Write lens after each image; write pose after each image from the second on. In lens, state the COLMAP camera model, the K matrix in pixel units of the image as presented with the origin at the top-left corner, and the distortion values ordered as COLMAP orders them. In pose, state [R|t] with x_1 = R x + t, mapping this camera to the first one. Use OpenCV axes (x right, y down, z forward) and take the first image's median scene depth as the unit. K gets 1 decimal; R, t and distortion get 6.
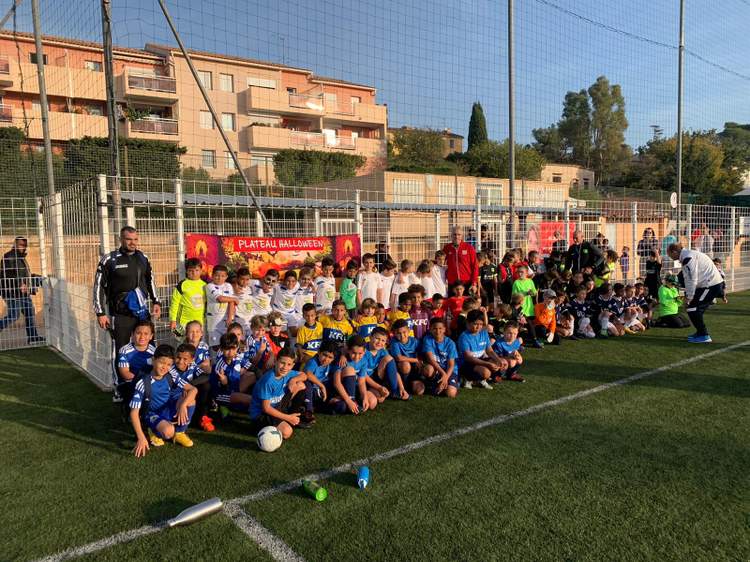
lens RADIAL K [[584.2, 0, 375.0], [0, 584.2, 281.0], [0, 0, 1]] dist [0.008799, 0.000947]
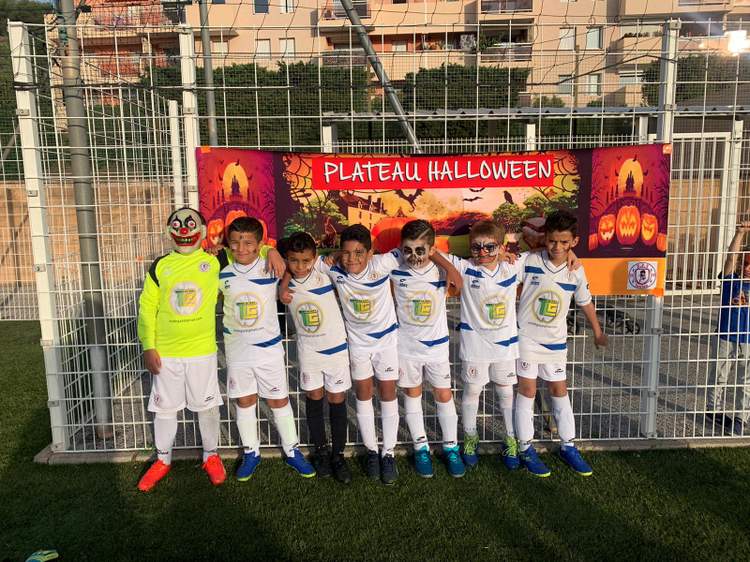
lens RADIAL K [[584.2, 0, 375.0], [0, 584.2, 281.0], [0, 0, 1]] dist [0.008799, 0.000947]
pose [[0.812726, 0.090433, -0.575585, 0.047235], [-0.034480, 0.993615, 0.107426, -0.028718], [0.581625, -0.067462, 0.810655, 0.624698]]
